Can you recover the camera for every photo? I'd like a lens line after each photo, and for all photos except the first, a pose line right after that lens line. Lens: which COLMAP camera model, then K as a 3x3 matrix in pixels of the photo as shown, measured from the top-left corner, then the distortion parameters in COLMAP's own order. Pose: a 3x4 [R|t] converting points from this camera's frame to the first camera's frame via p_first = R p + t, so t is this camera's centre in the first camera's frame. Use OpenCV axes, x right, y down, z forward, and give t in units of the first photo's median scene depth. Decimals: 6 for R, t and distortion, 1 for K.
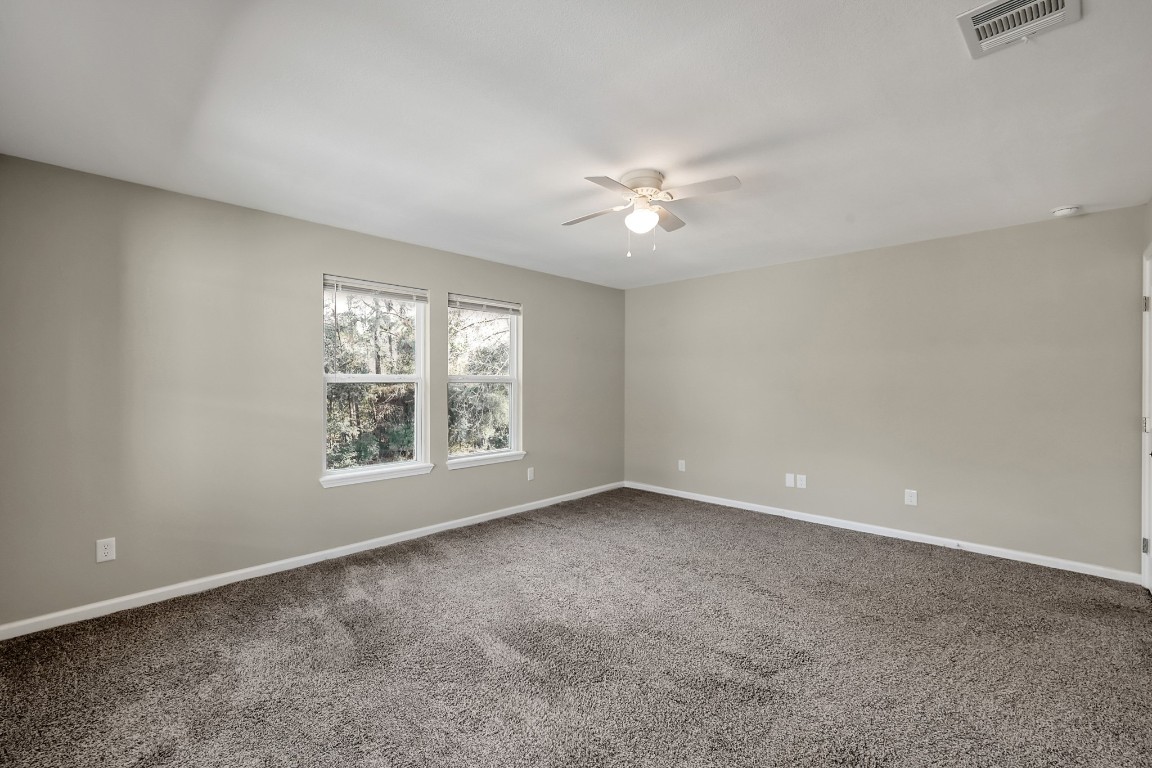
lens RADIAL K [[465.8, 0, 560.2], [0, 465.8, 384.9], [0, 0, 1]] dist [0.000165, 0.000002]
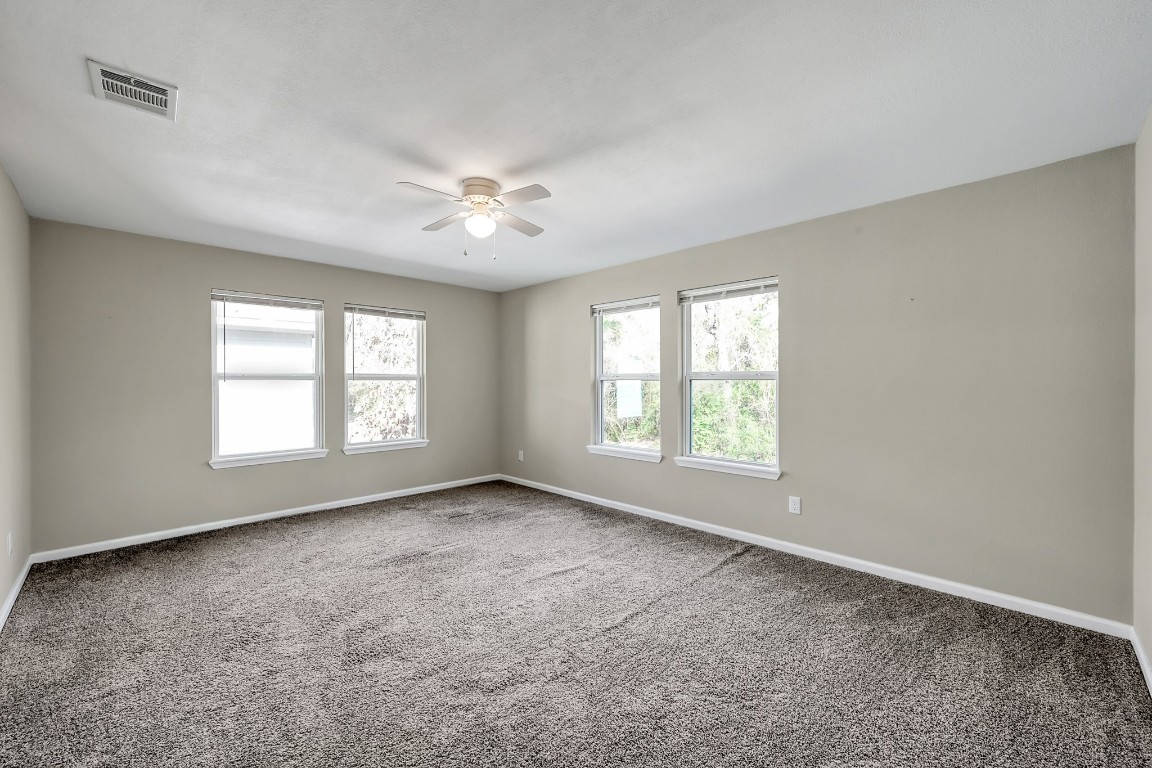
lens RADIAL K [[465.8, 0, 560.2], [0, 465.8, 384.9], [0, 0, 1]] dist [0.000165, 0.000002]
pose [[-0.014256, 0.005692, -0.999882, 0.900015], [-0.000772, 0.999983, 0.005704, 0.000933], [0.999898, 0.000853, -0.014251, 0.874098]]
